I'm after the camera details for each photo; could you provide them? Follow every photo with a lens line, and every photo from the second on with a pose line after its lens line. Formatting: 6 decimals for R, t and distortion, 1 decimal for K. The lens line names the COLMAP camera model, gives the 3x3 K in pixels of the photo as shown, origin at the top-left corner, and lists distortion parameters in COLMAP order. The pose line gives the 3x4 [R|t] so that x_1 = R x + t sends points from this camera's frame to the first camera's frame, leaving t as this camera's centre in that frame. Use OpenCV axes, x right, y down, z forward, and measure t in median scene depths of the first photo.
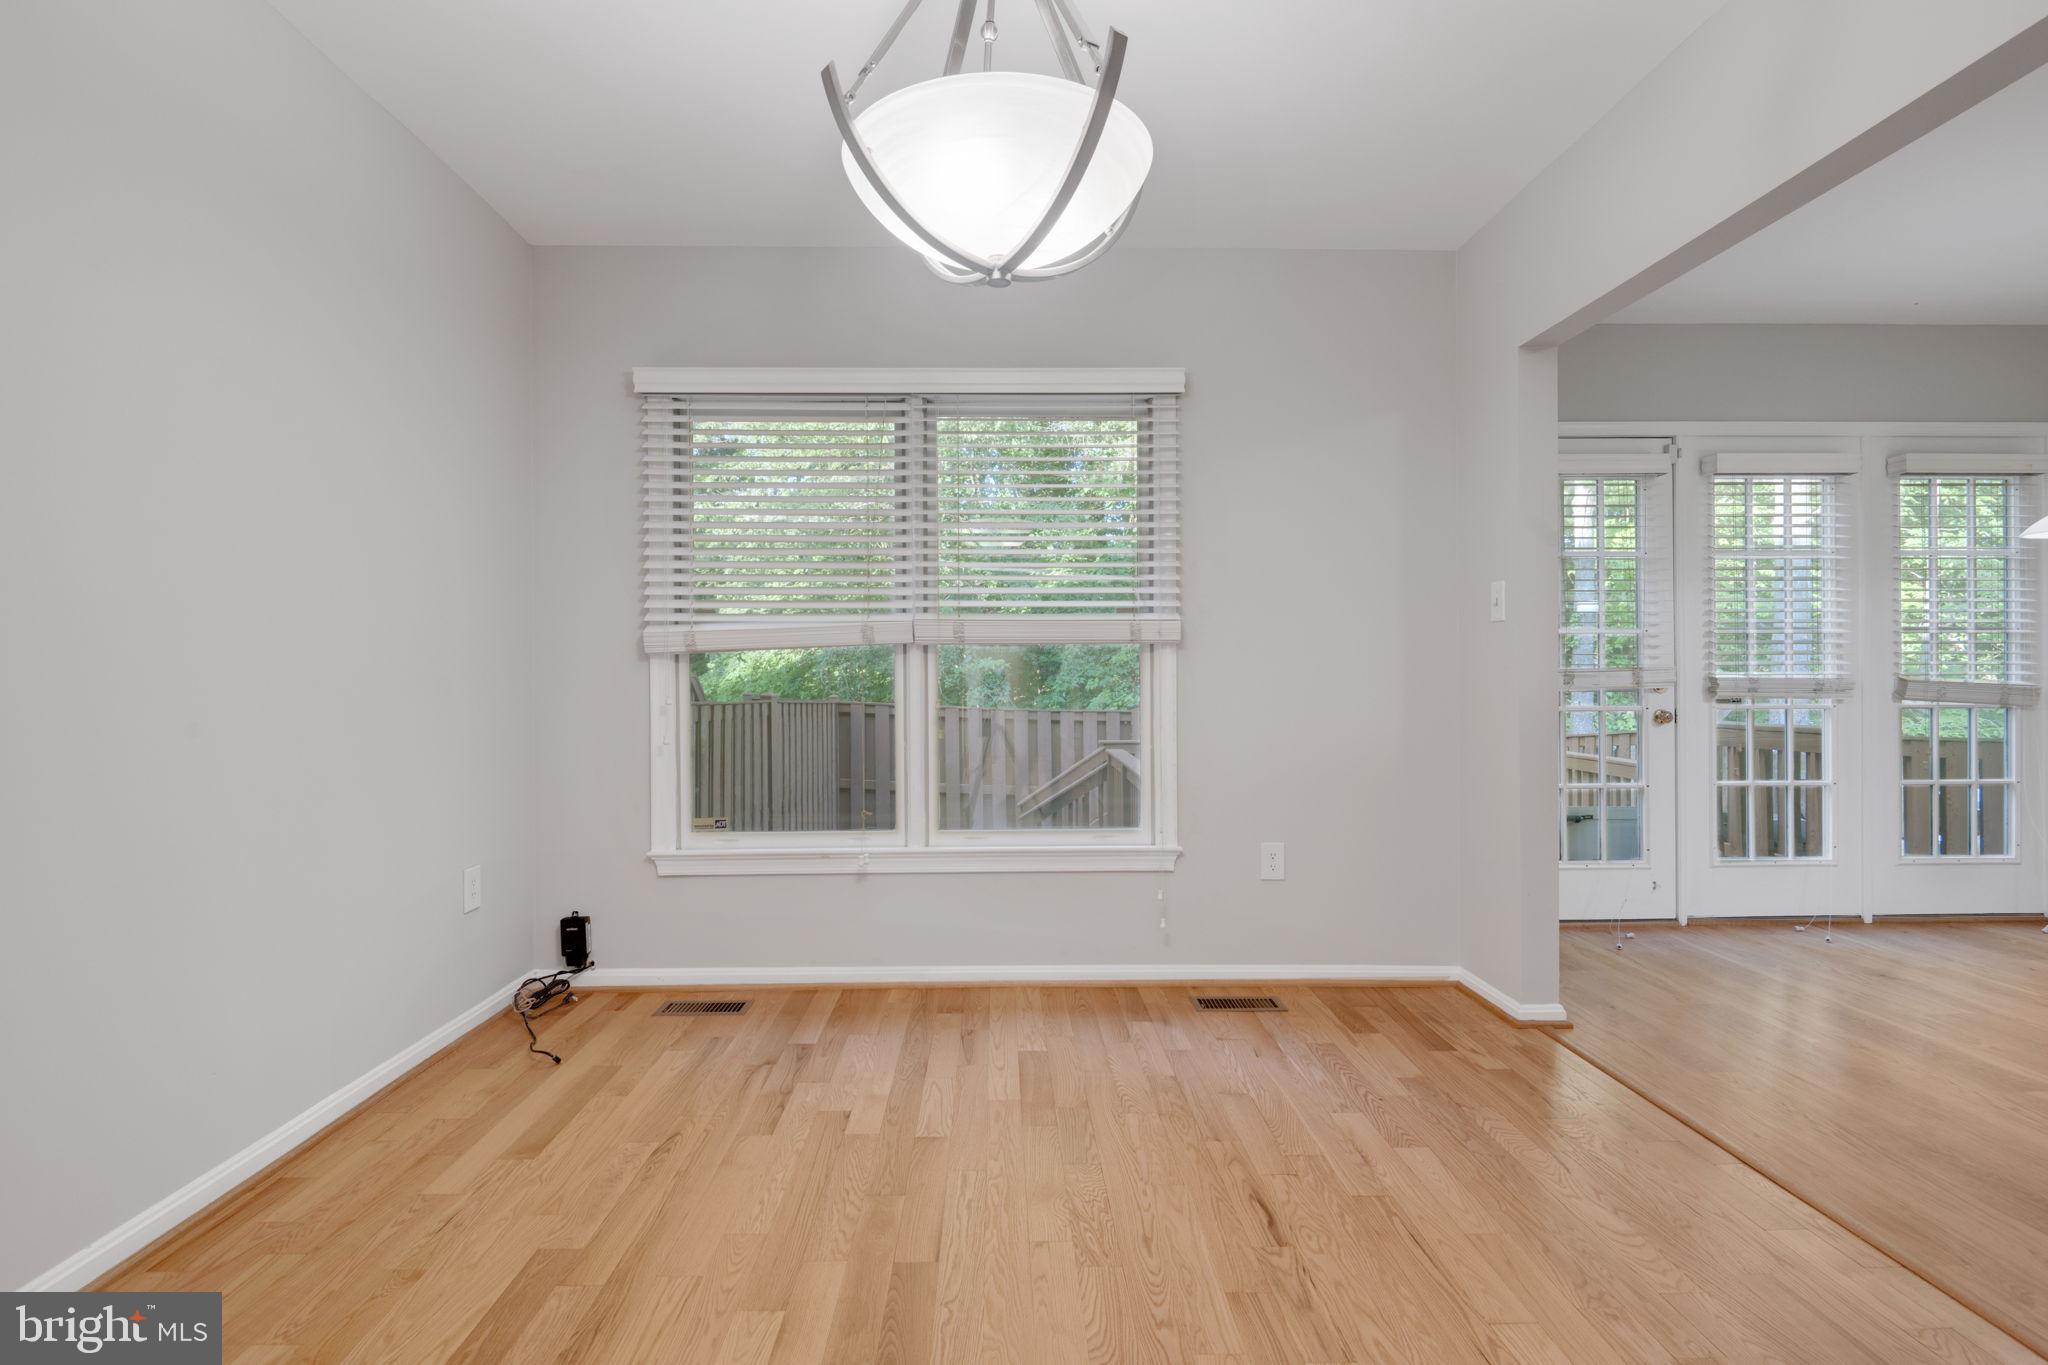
lens RADIAL K [[973.5, 0, 1024.0], [0, 973.5, 682.5], [0, 0, 1]] dist [0.012488, -0.019295]
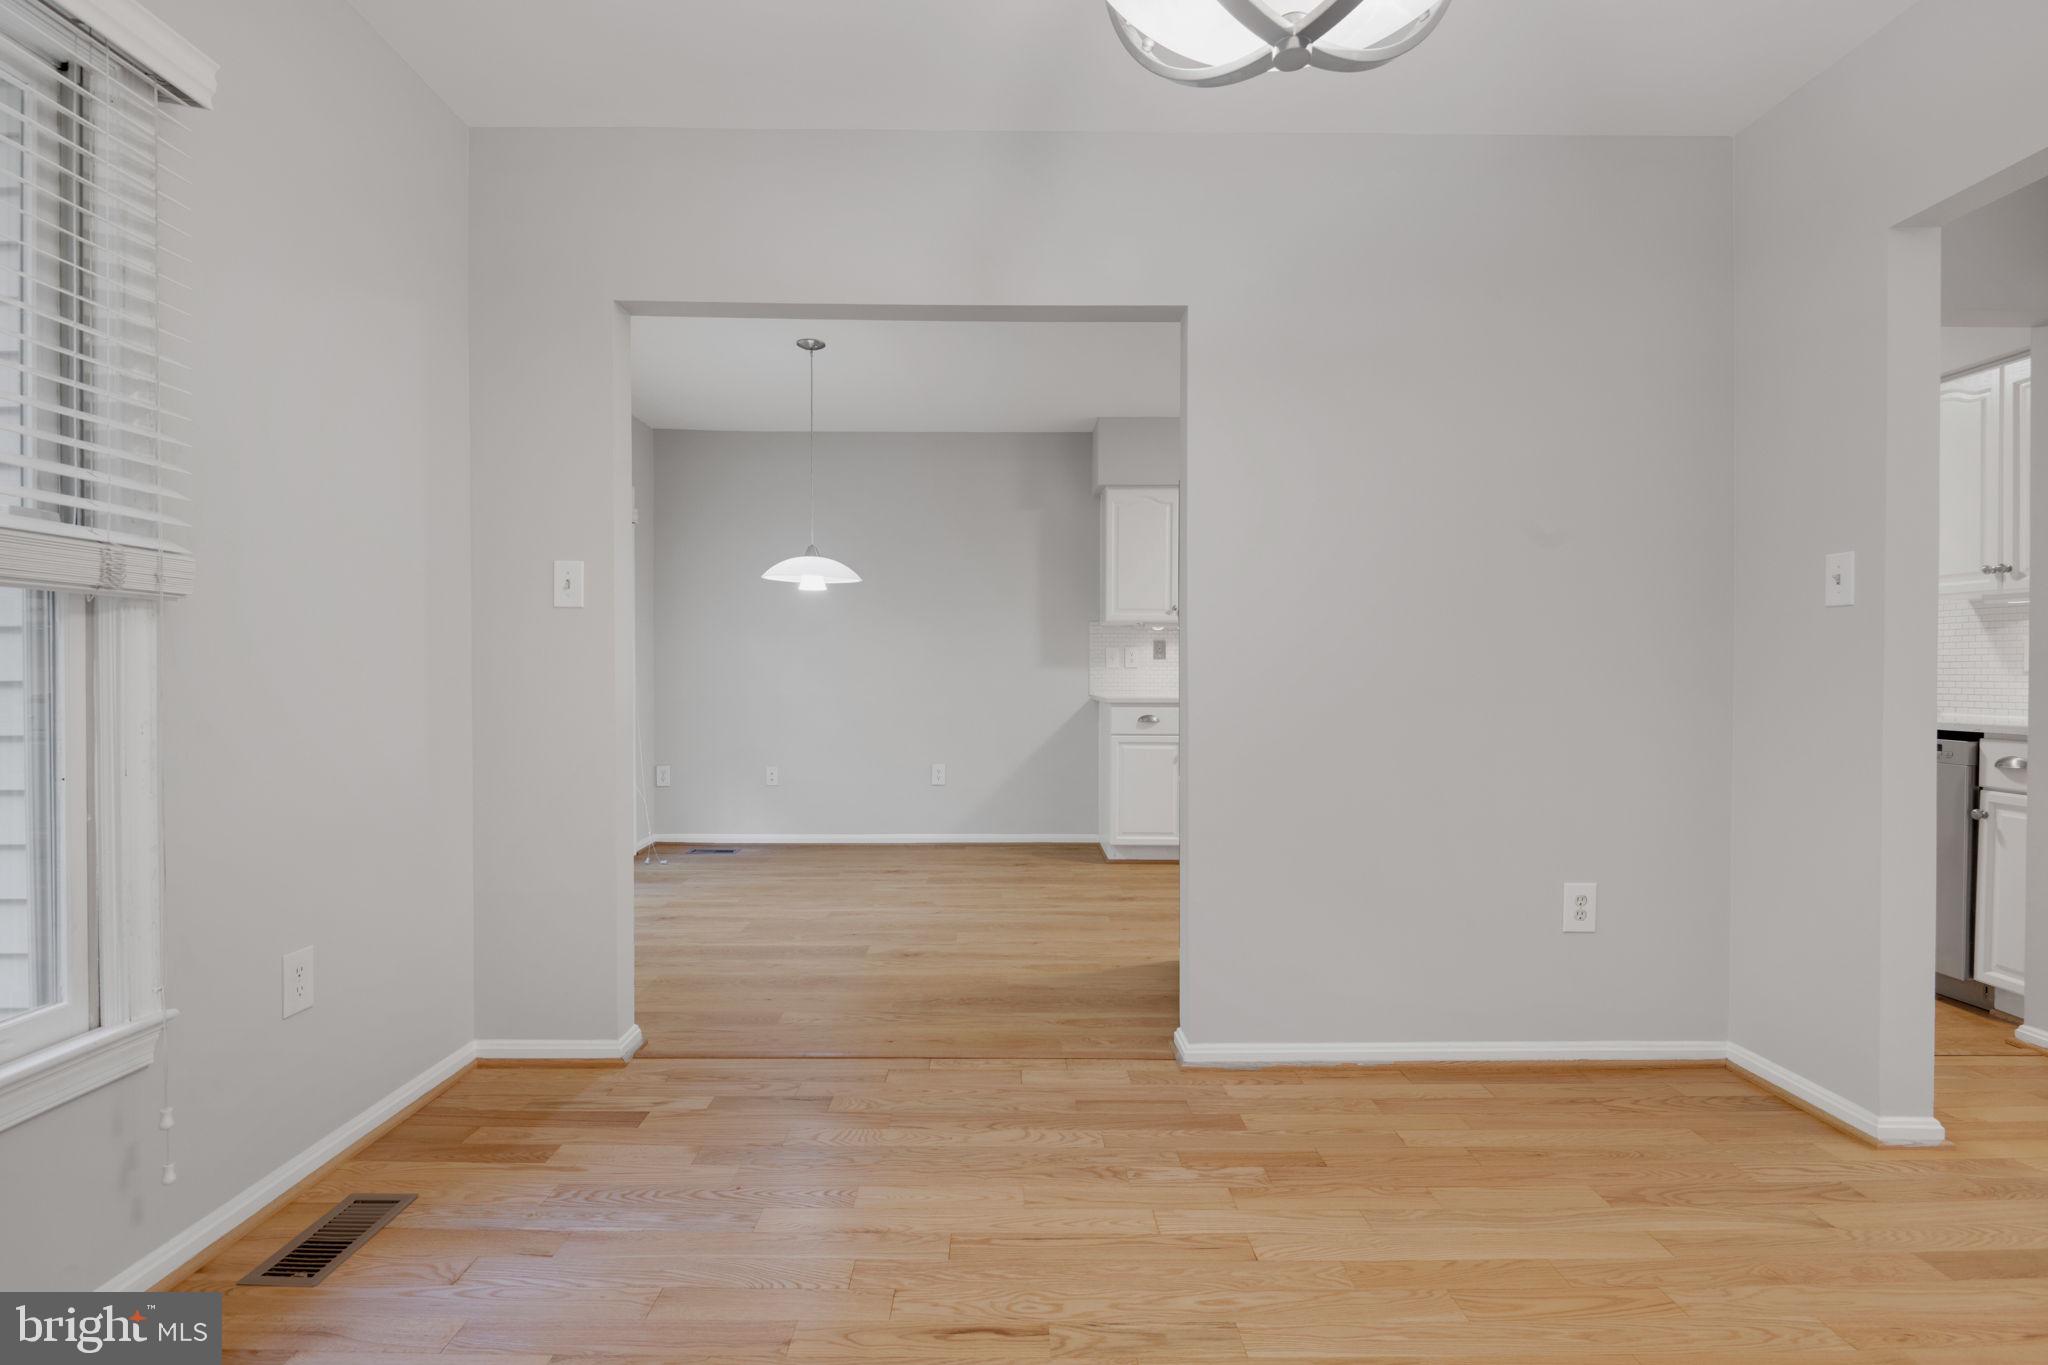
lens RADIAL K [[943.6, 0, 1024.0], [0, 943.6, 682.5], [0, 0, 1]] dist [0.002935, -0.008065]
pose [[0.013762, -0.002773, 0.999901, -0.324948], [0.000176, 0.999996, 0.002771, 0.001219], [-0.999905, 0.000138, 0.013762, 0.579868]]
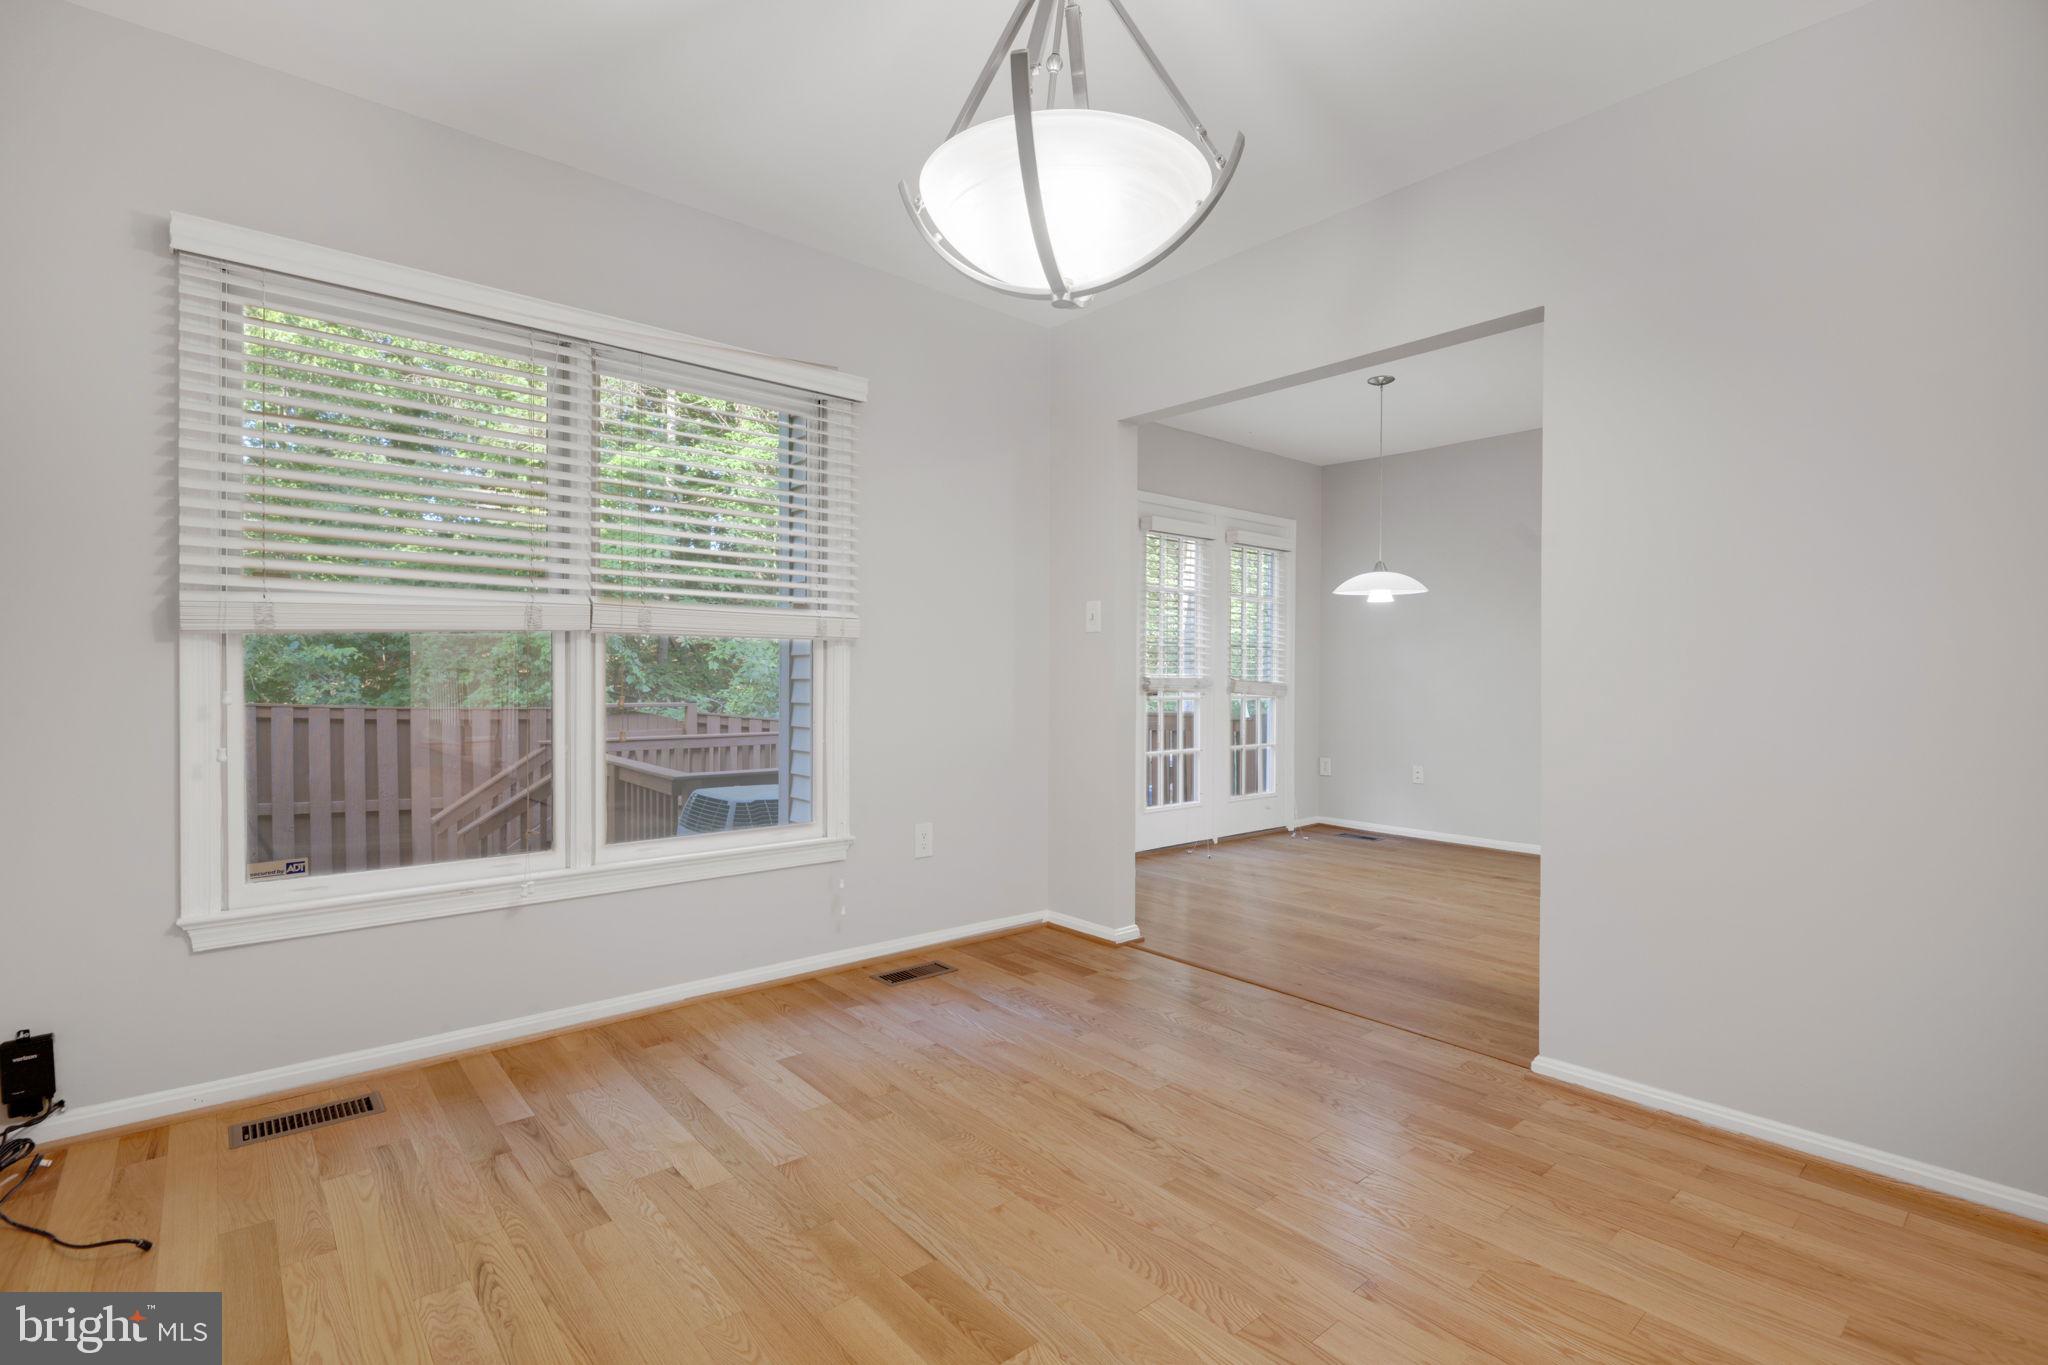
lens RADIAL K [[933.5, 0, 1024.0], [0, 933.5, 682.5], [0, 0, 1]] dist [0.002903, -0.007610]
pose [[0.768842, 0.004528, 0.639423, -0.352489], [-0.007646, 0.999969, 0.002113, 0.001068], [-0.639393, -0.006514, 0.768853, 0.119253]]
